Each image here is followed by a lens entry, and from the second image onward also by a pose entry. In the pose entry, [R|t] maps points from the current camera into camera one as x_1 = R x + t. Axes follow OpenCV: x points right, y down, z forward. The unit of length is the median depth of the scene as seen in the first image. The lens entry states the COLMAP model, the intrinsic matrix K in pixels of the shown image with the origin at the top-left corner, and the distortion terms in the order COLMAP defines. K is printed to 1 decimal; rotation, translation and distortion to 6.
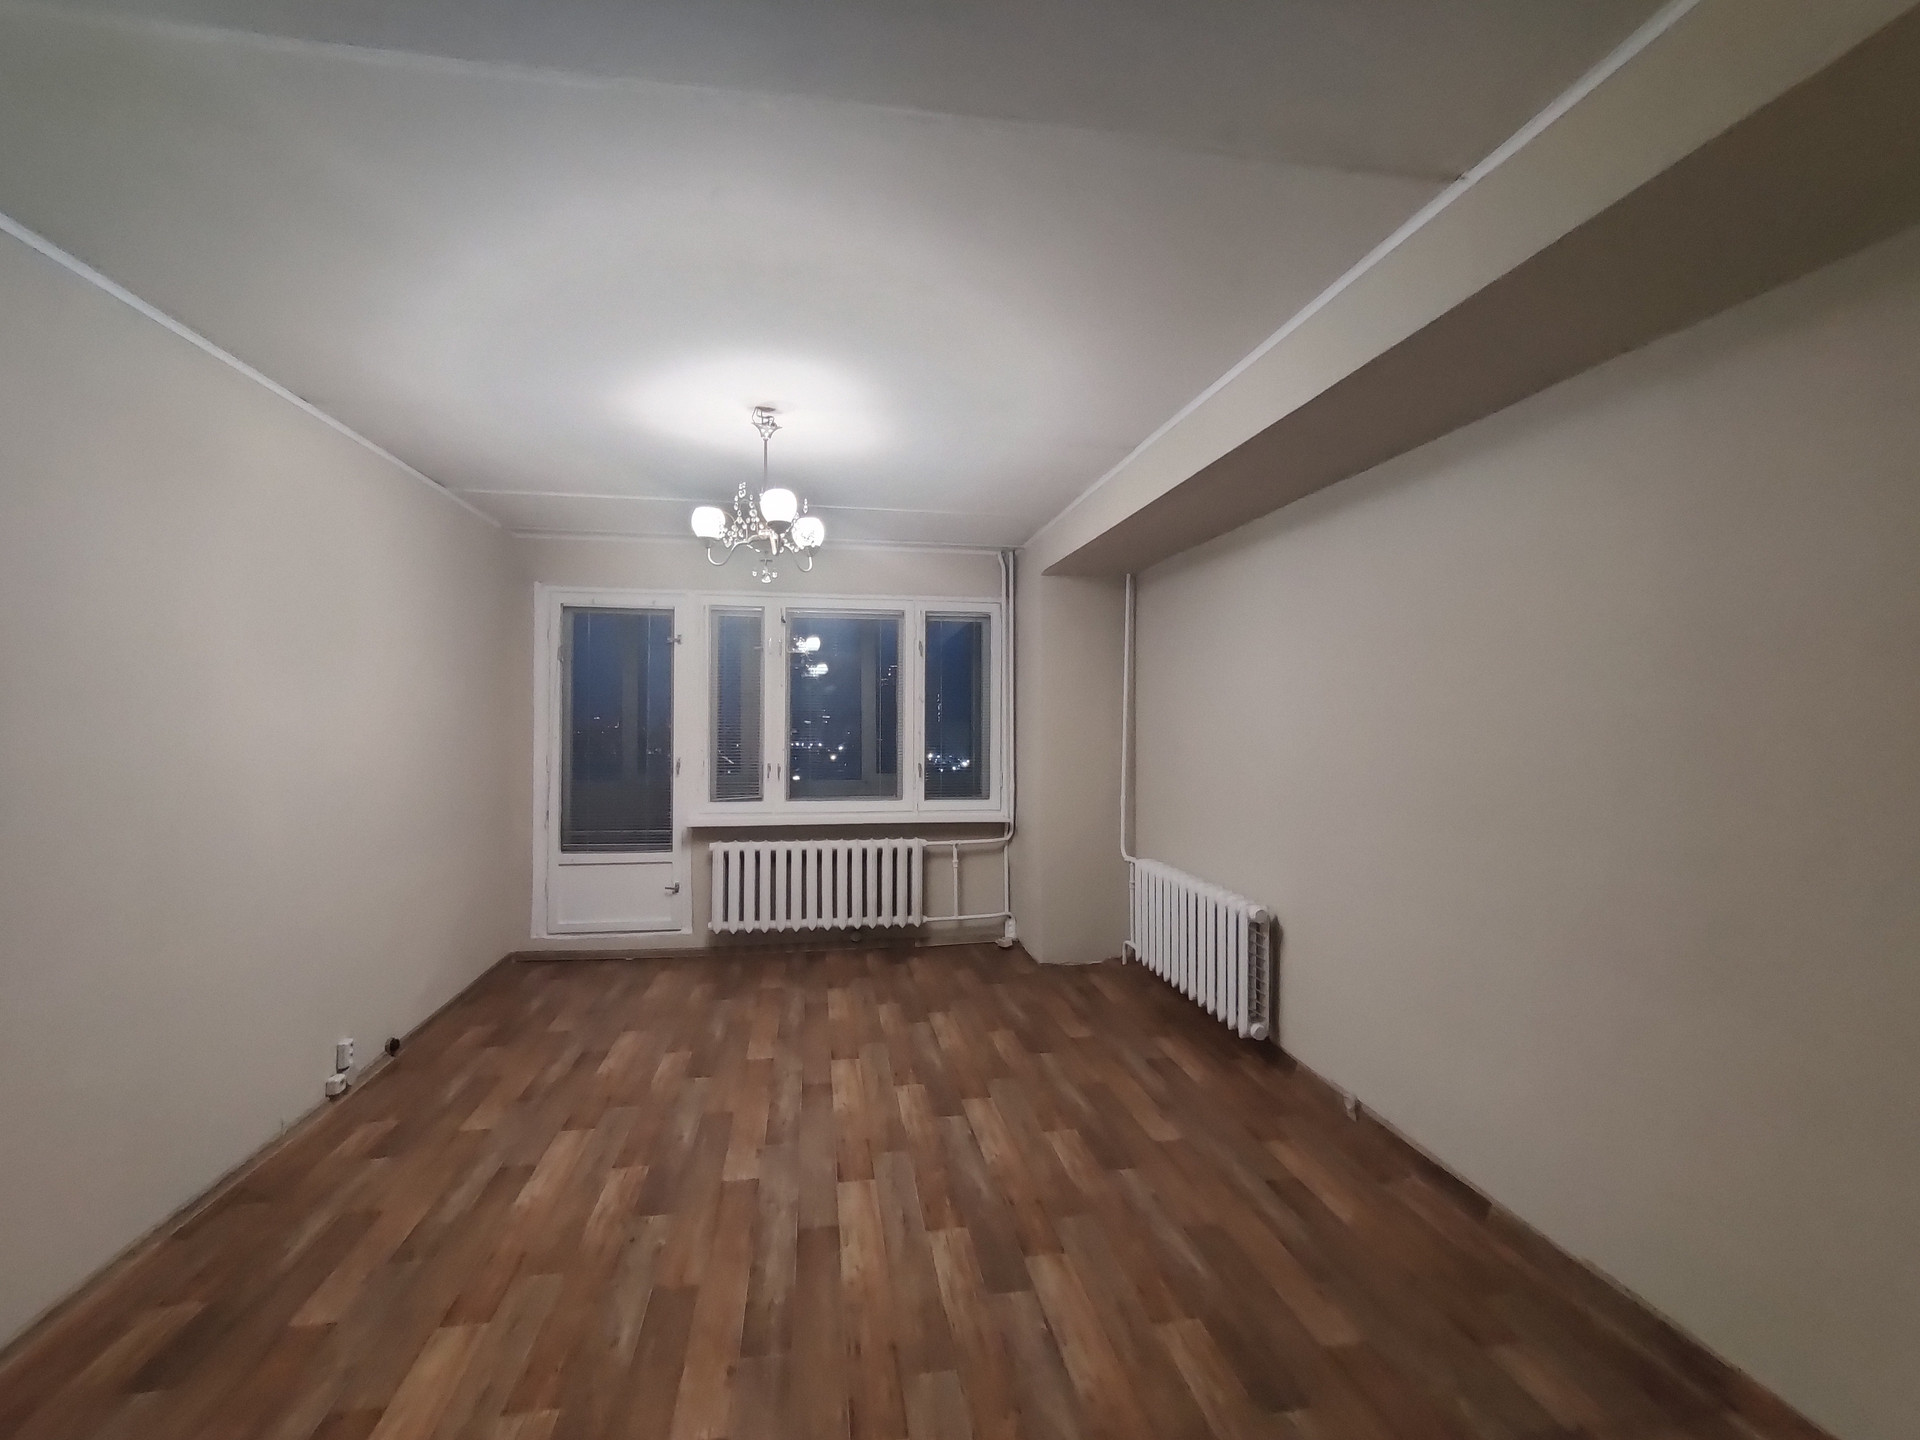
lens RADIAL K [[832.4, 0, 944.1], [0, 832.4, 719.1], [0, 0, 1]] dist [0.000132, 0.001083]
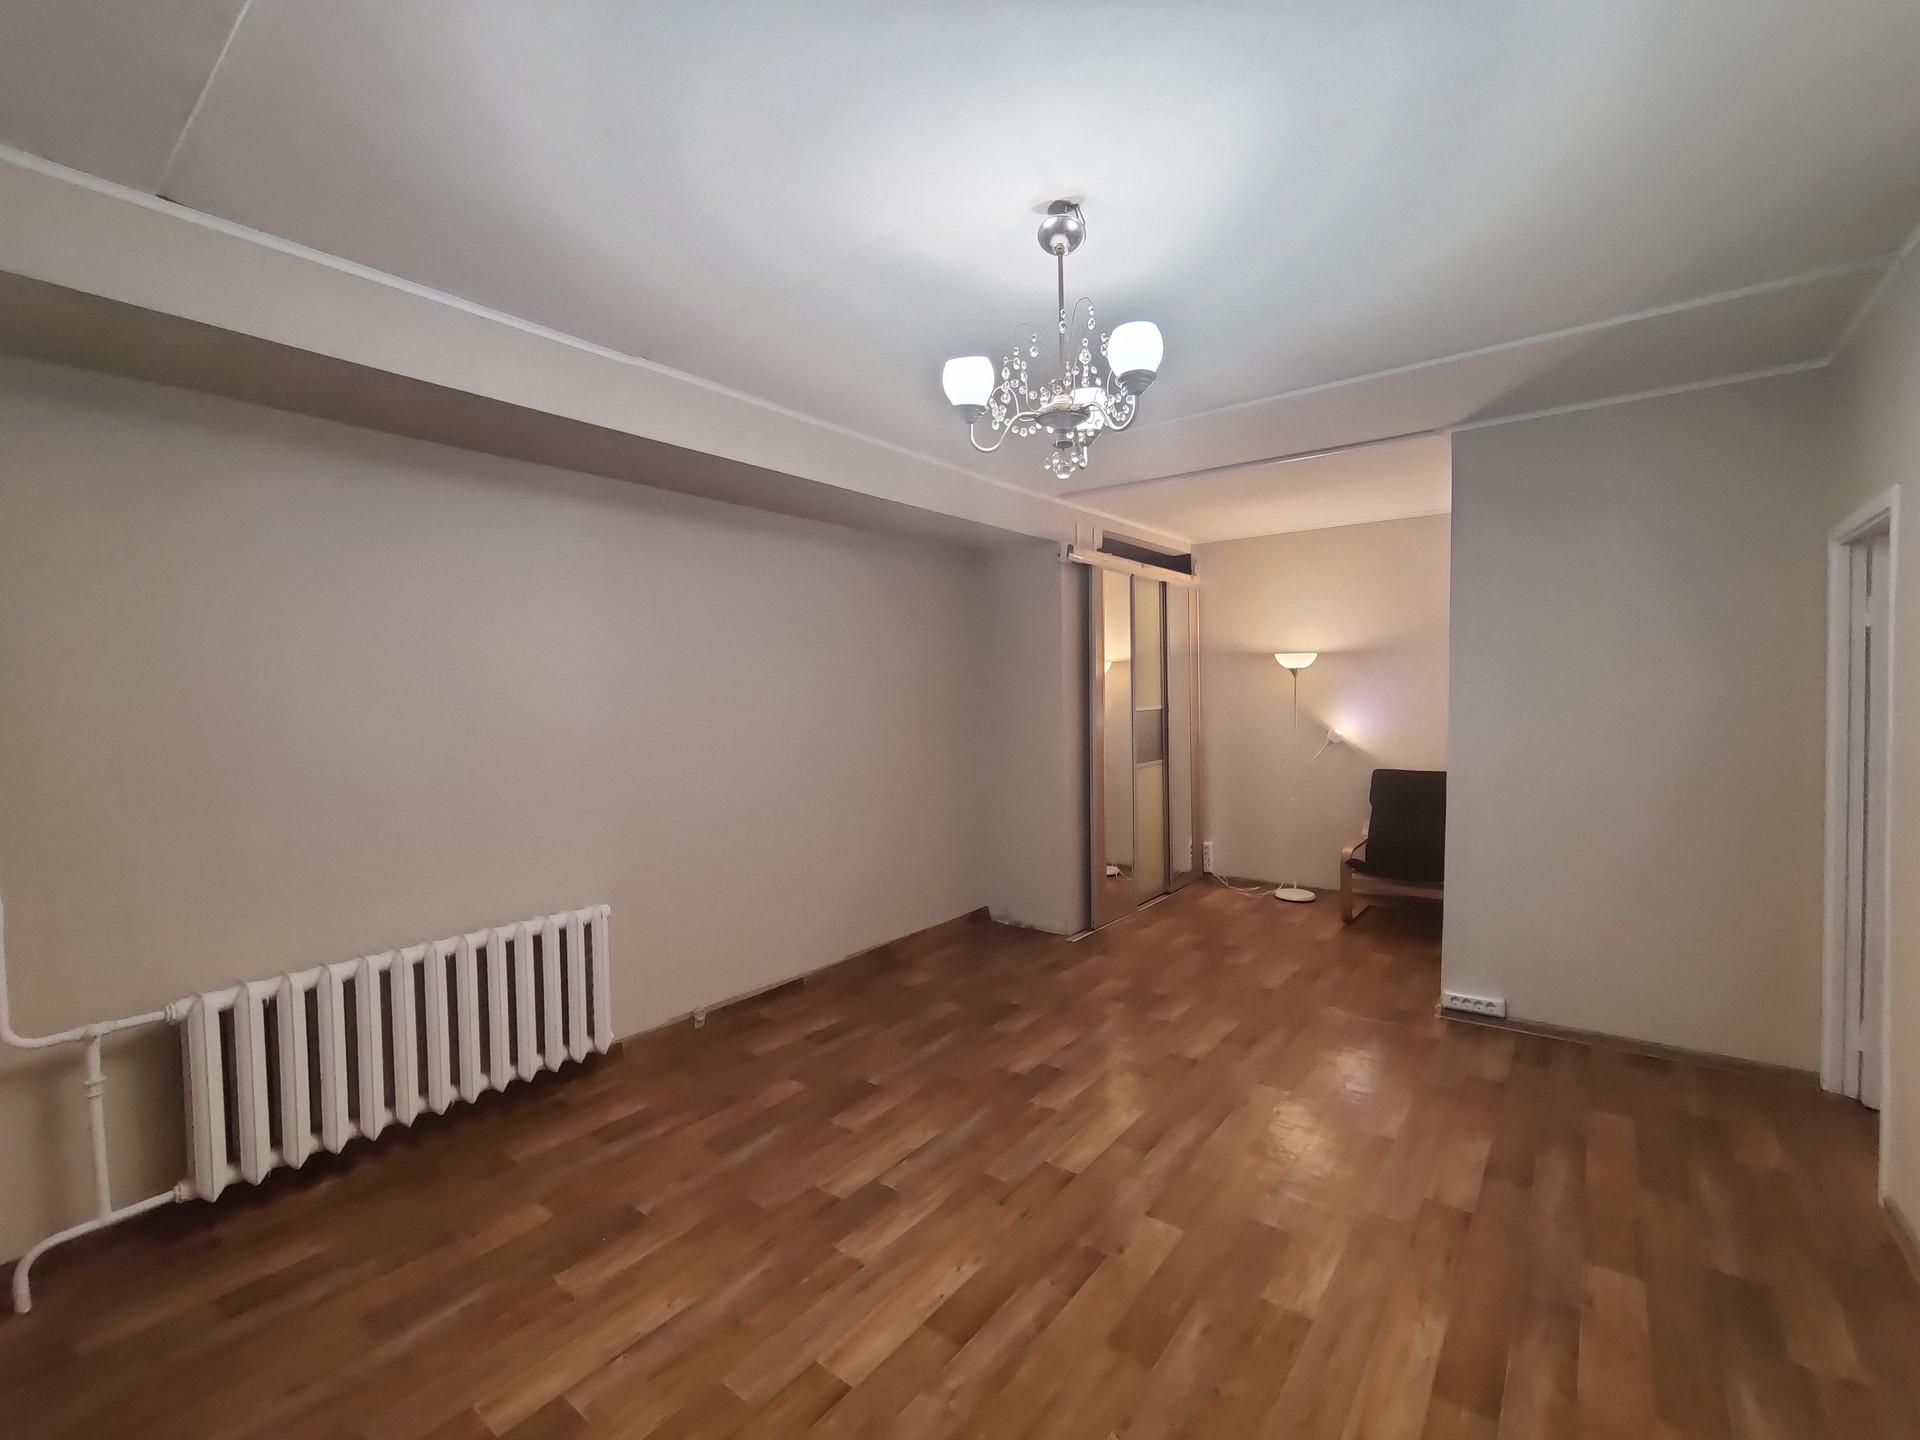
lens RADIAL K [[832.4, 0, 944.1], [0, 832.4, 719.1], [0, 0, 1]] dist [0.000132, 0.001083]
pose [[-0.681443, -0.009299, 0.731812, -0.383535], [0.015236, 0.999522, 0.026888, 0.001232], [-0.731712, 0.029473, -0.680976, 0.931282]]
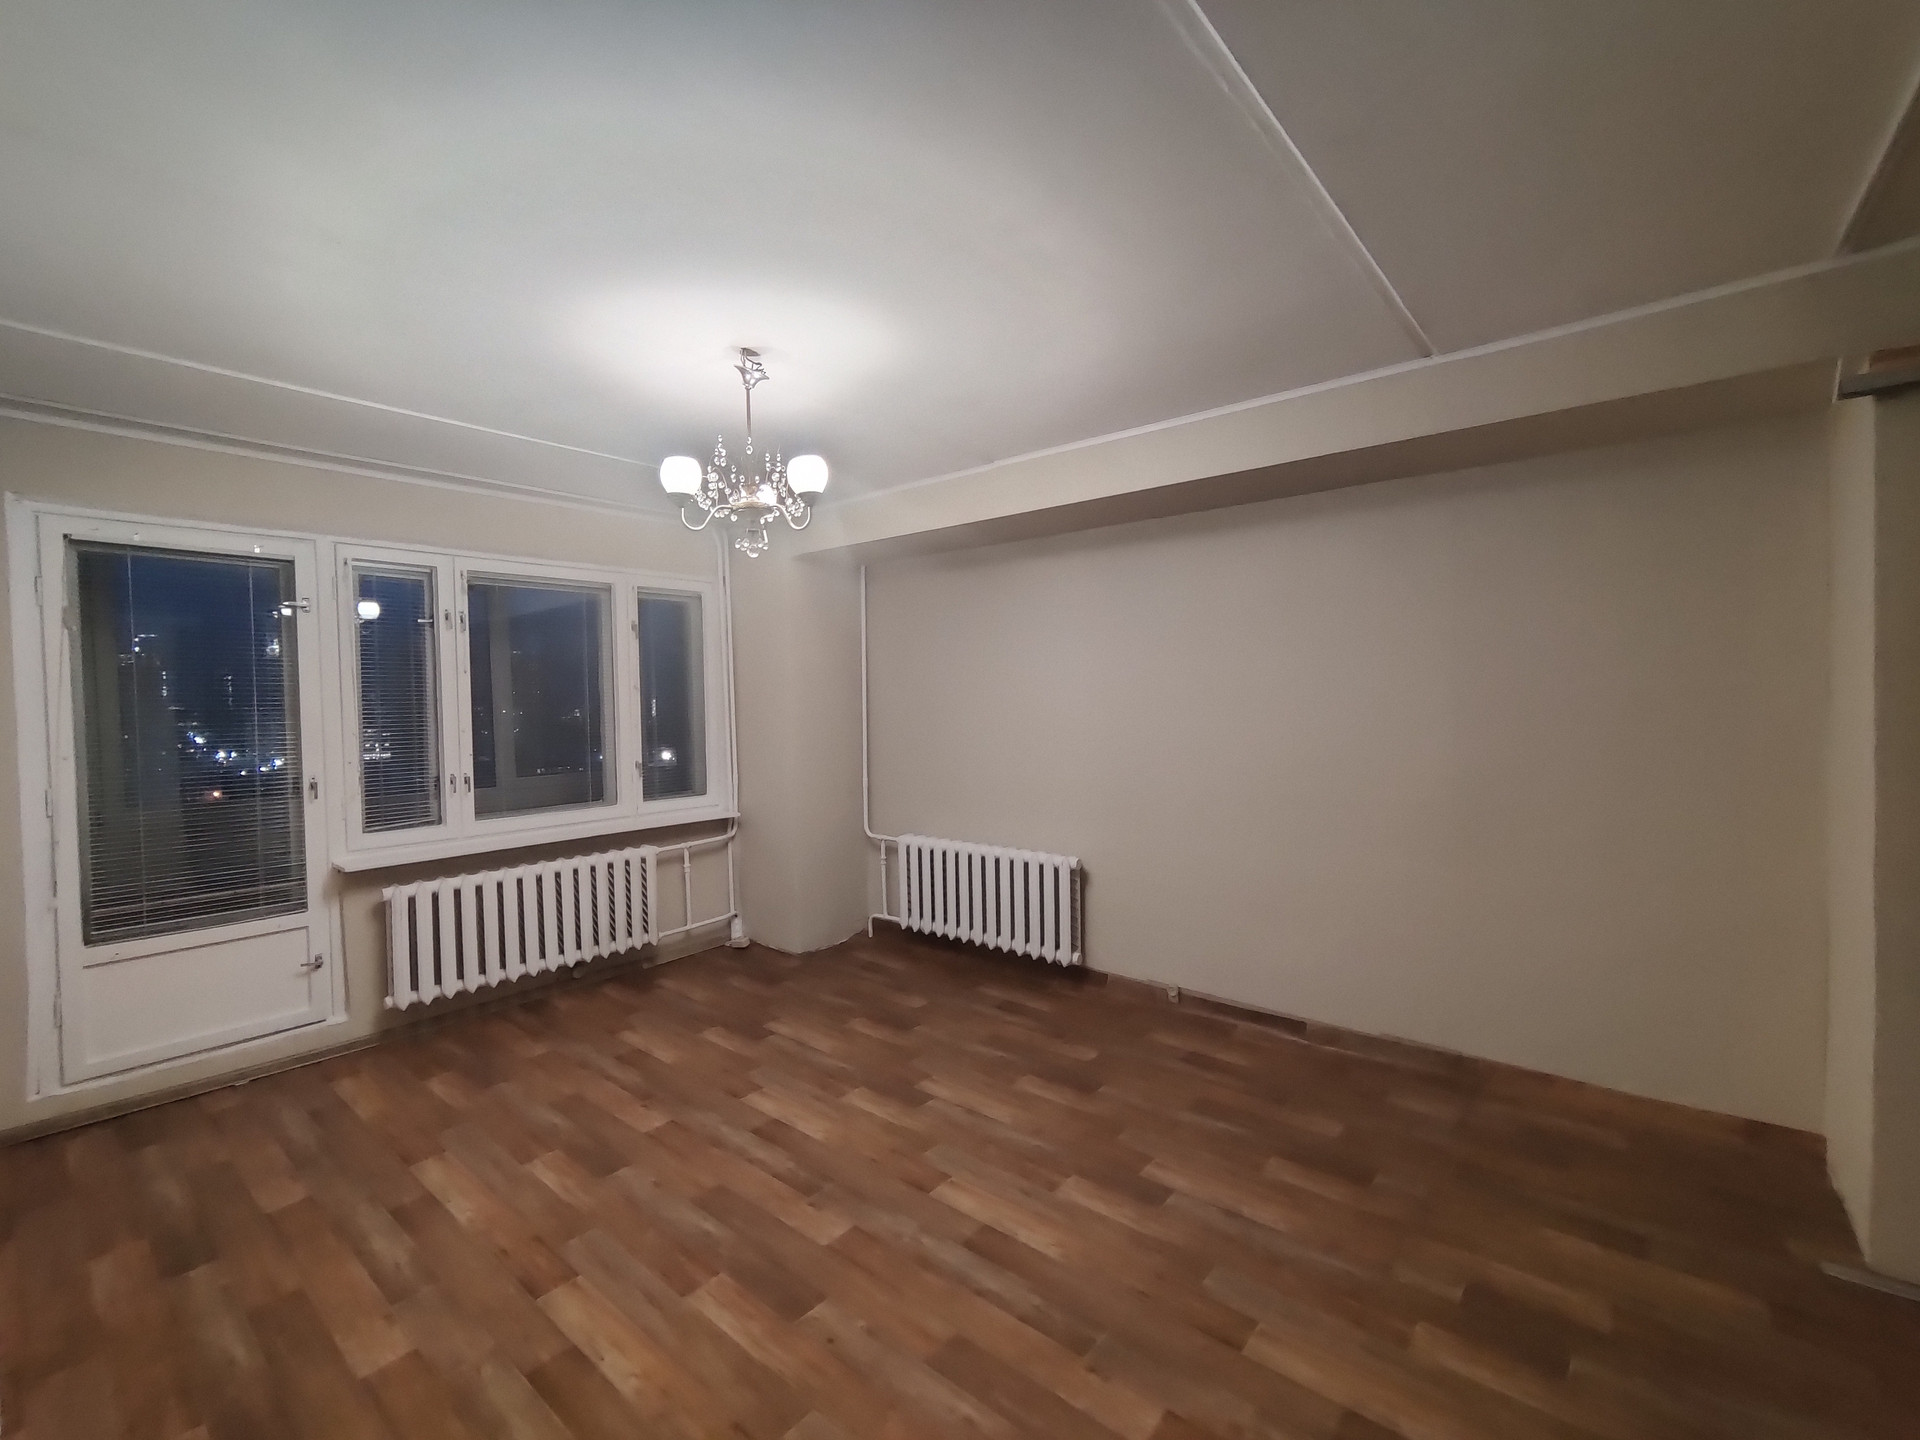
lens RADIAL K [[832.4, 0, 944.1], [0, 832.4, 719.1], [0, 0, 1]] dist [0.000132, 0.001083]
pose [[0.761058, -0.034564, 0.647763, -0.383893], [0.018304, 0.999326, 0.031817, -0.014069], [-0.648426, -0.012358, 0.761177, 0.136206]]
